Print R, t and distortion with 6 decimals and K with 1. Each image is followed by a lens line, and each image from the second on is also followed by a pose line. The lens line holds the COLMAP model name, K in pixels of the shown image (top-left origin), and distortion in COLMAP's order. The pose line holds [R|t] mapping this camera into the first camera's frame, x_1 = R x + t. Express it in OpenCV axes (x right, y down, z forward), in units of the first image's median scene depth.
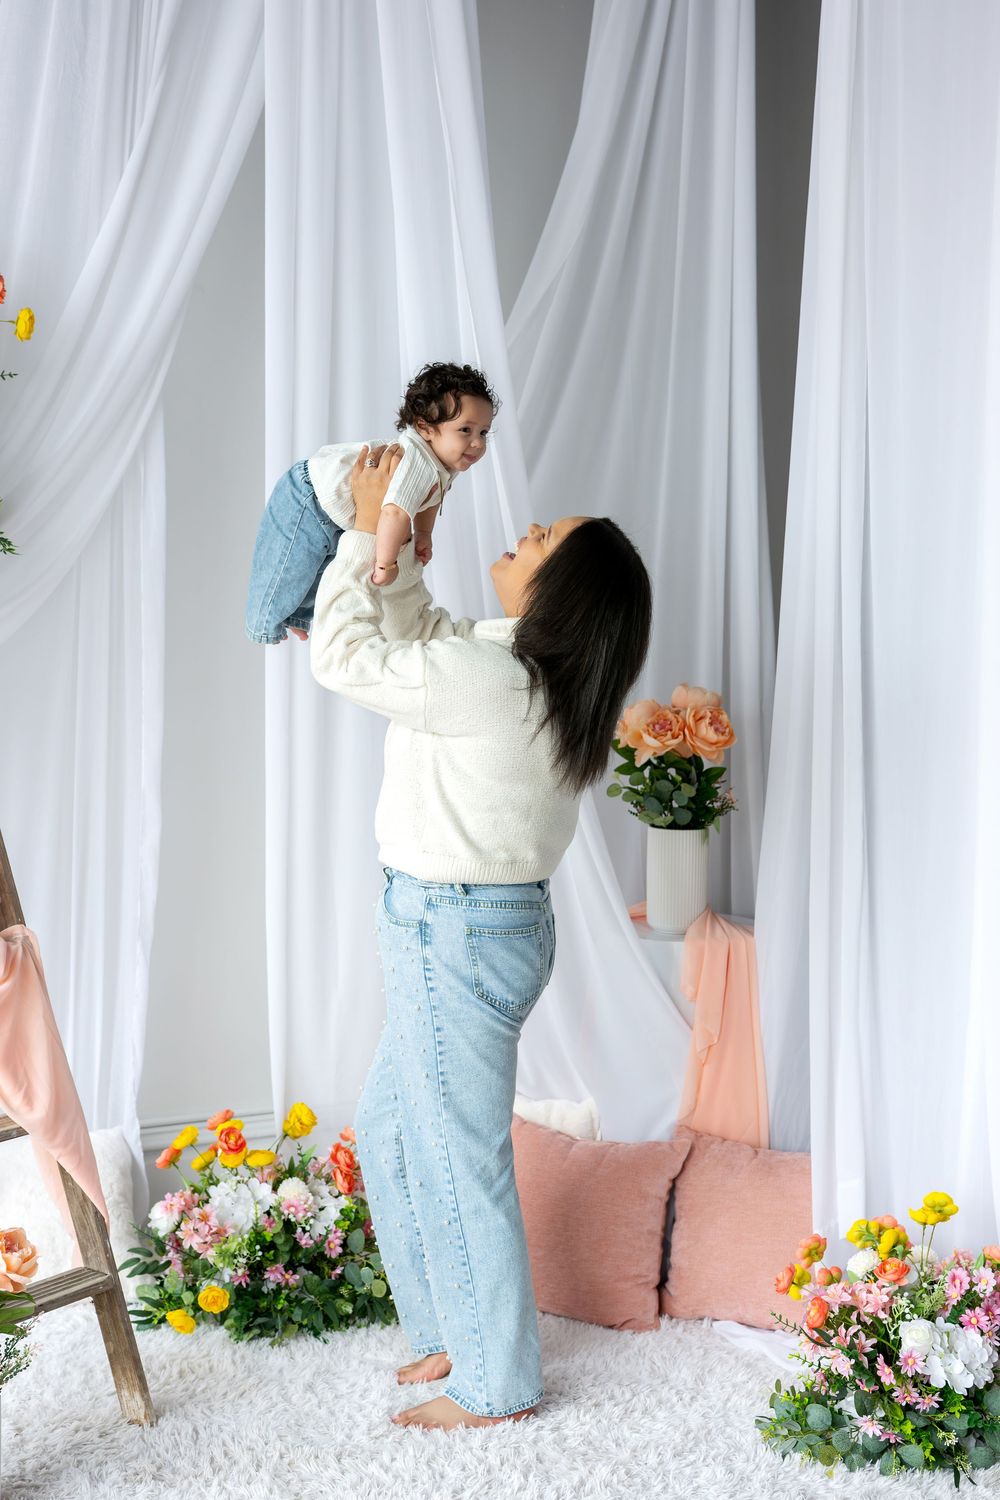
lens RADIAL K [[2116.9, 0, 491.8], [0, 2116.9, 753.6], [0, 0, 1]] dist [-0.013331, 0.000000]
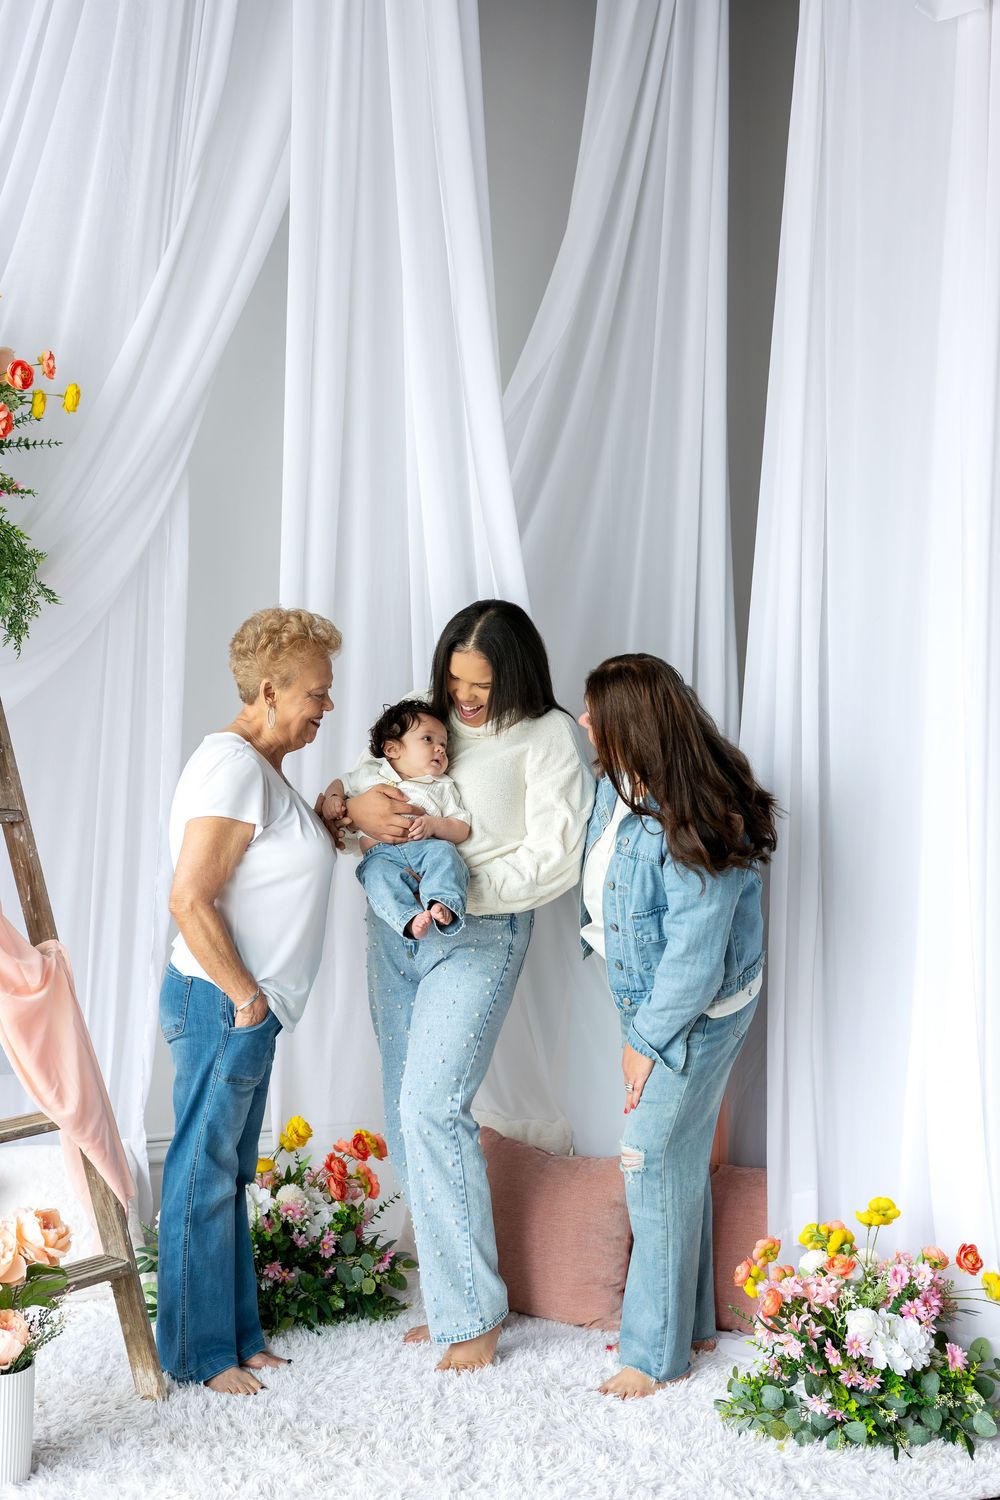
lens RADIAL K [[2116.9, 0, 488.8], [0, 2116.9, 746.8], [0, 0, 1]] dist [-0.013331, 0.000000]
pose [[0.999624, 0.018408, 0.020328, -0.020602], [-0.017570, 0.999019, -0.040655, 0.020959], [-0.021056, 0.040283, 0.998966, -0.106478]]
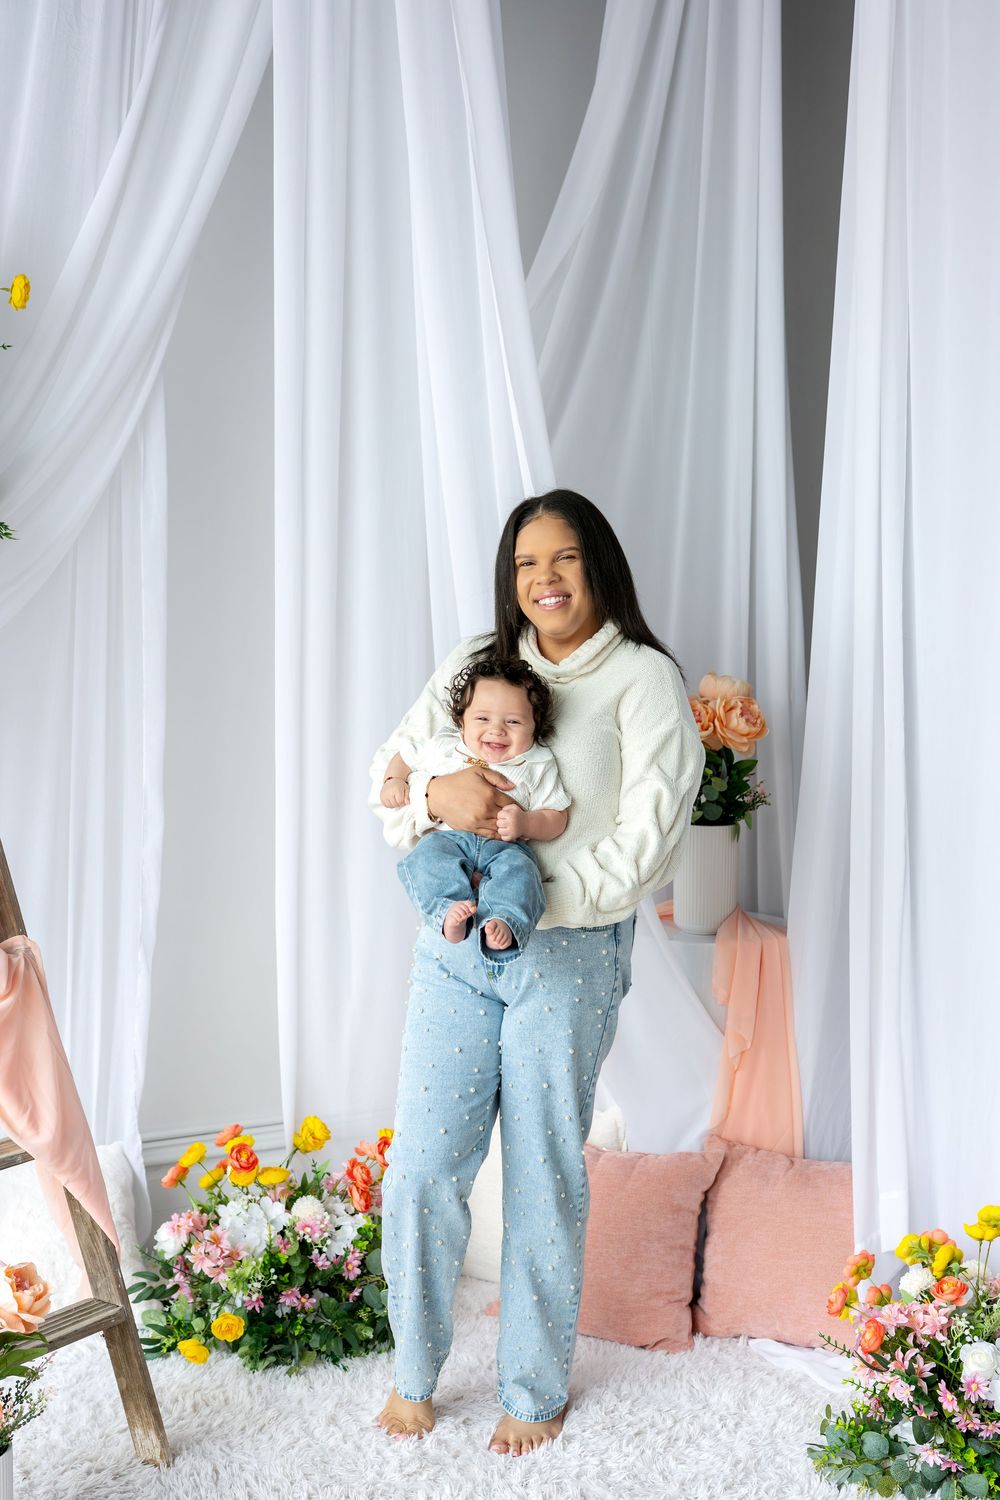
lens RADIAL K [[2116.9, 0, 516.2], [0, 2116.9, 768.6], [0, 0, 1]] dist [-0.013331, 0.000000]
pose [[0.999411, -0.007195, 0.033555, -0.034348], [0.006672, 0.999855, 0.015688, -0.006047], [-0.033663, -0.015455, 0.999314, 0.057236]]
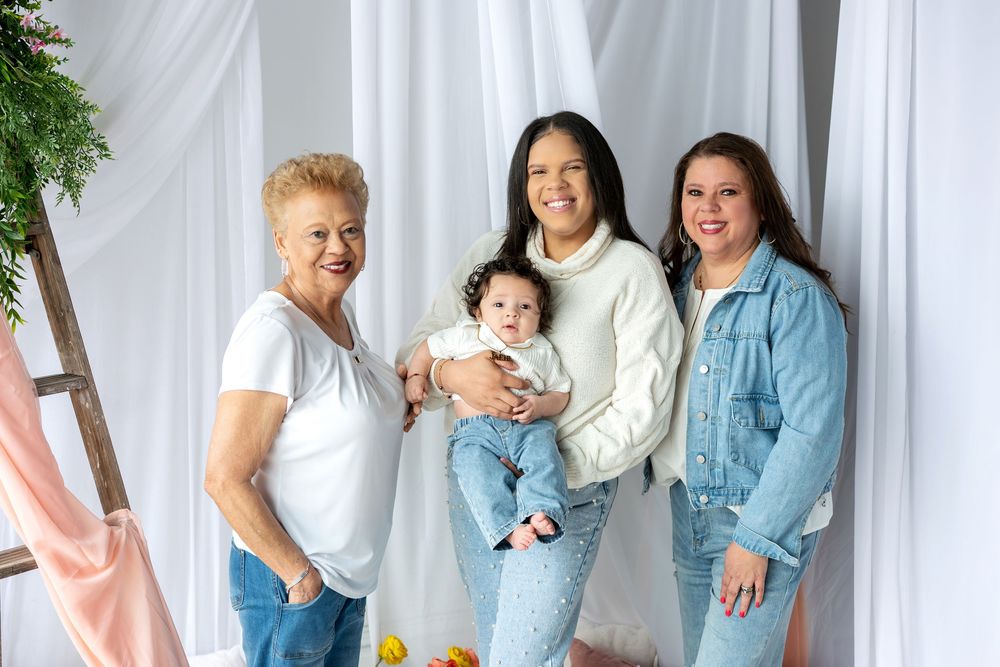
lens RADIAL K [[1411.2, 0, 485.0], [0, 1411.2, 332.9], [0, 0, 1]] dist [-0.013331, 0.000000]
pose [[0.999326, -0.003015, -0.036591, -0.015192], [0.005299, 0.998032, 0.062486, -0.050040], [0.036330, -0.062638, 0.997375, 0.298677]]
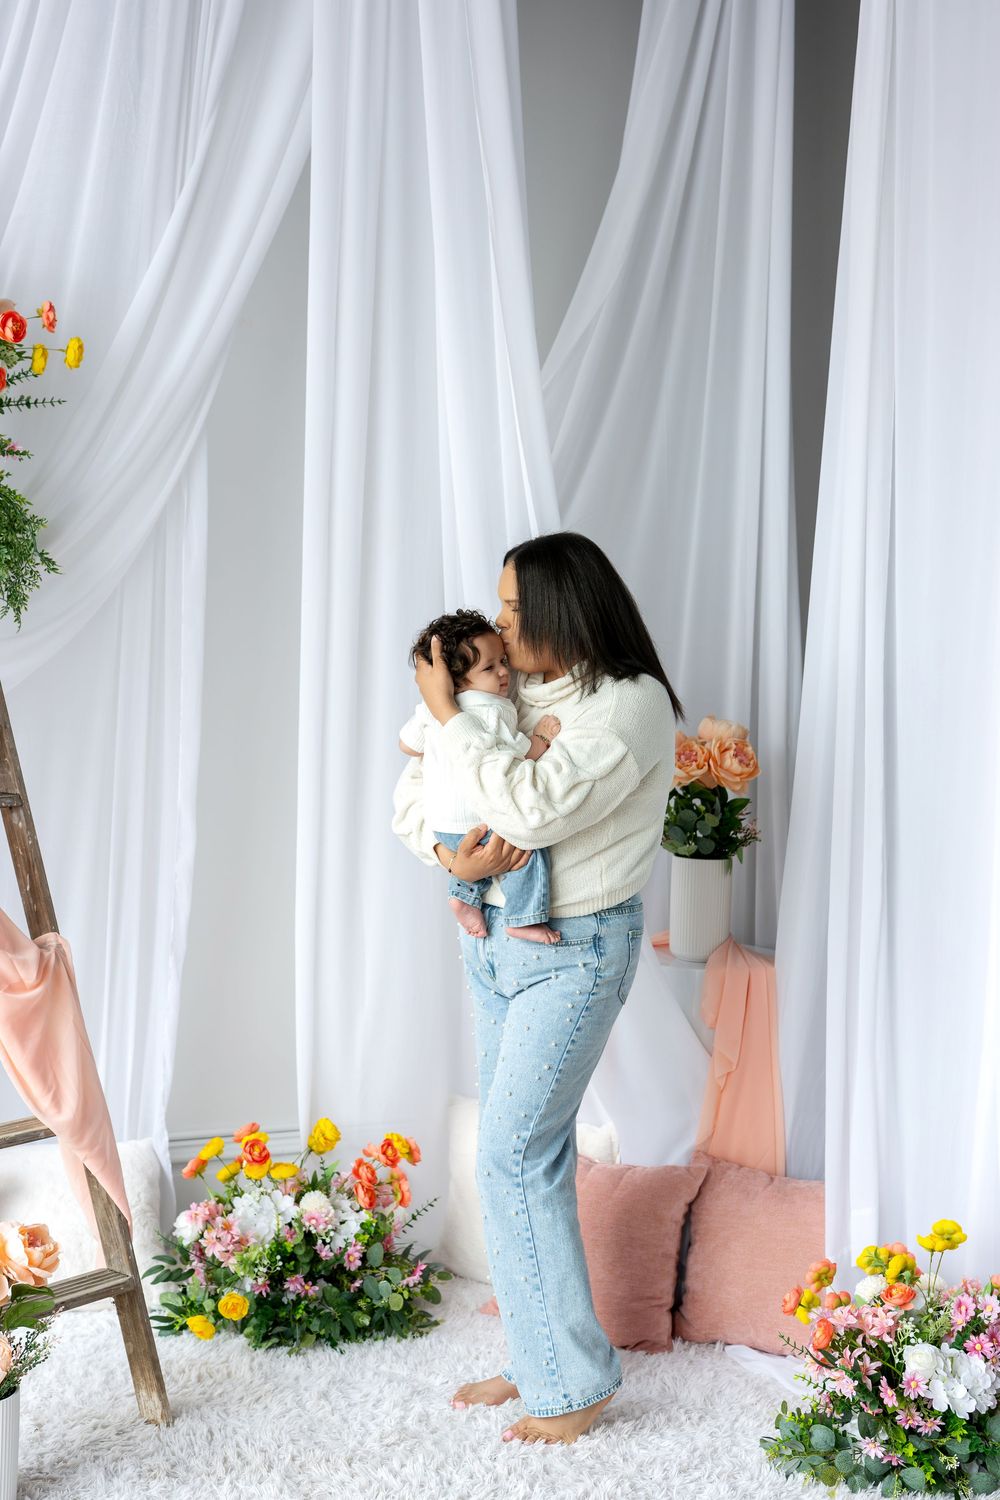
lens RADIAL K [[2116.9, 0, 473.0], [0, 2116.9, 749.4], [0, 0, 1]] dist [-0.013331, 0.000000]
pose [[0.999100, 0.021398, -0.036611, 0.016552], [-0.022277, 0.999470, -0.023755, 0.011369], [0.036083, 0.024549, 0.999047, -0.024205]]
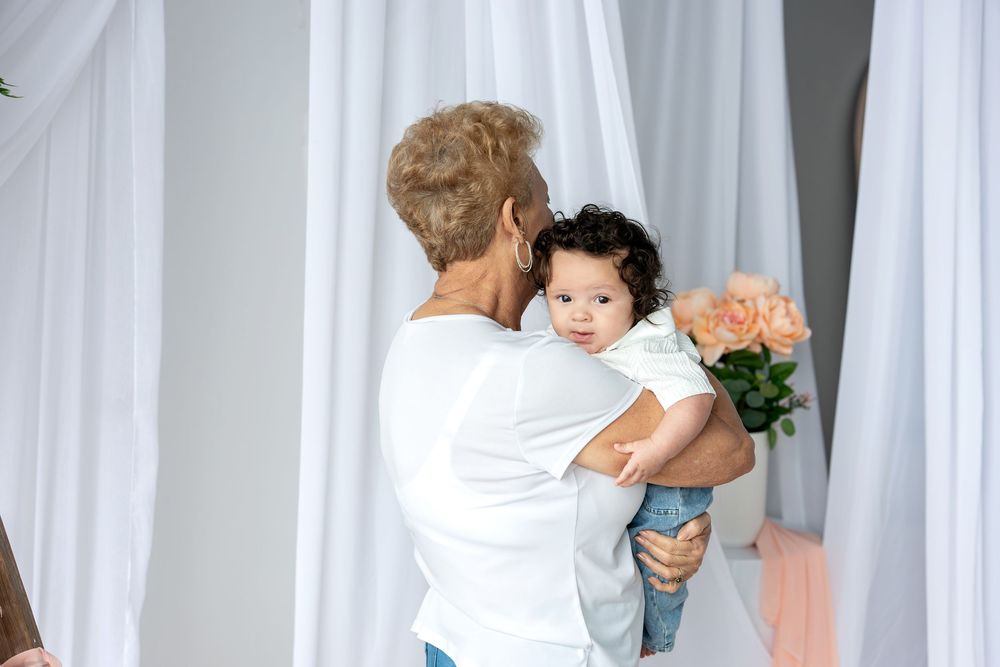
lens RADIAL K [[1411.2, 0, 501.6], [0, 1411.2, 334.2], [0, 0, 1]] dist [-0.013331, 0.000000]
pose [[0.973529, -0.027743, 0.226872, -0.168399], [0.025272, 0.999585, 0.013790, -0.019038], [-0.227161, -0.007691, 0.973827, 0.507806]]
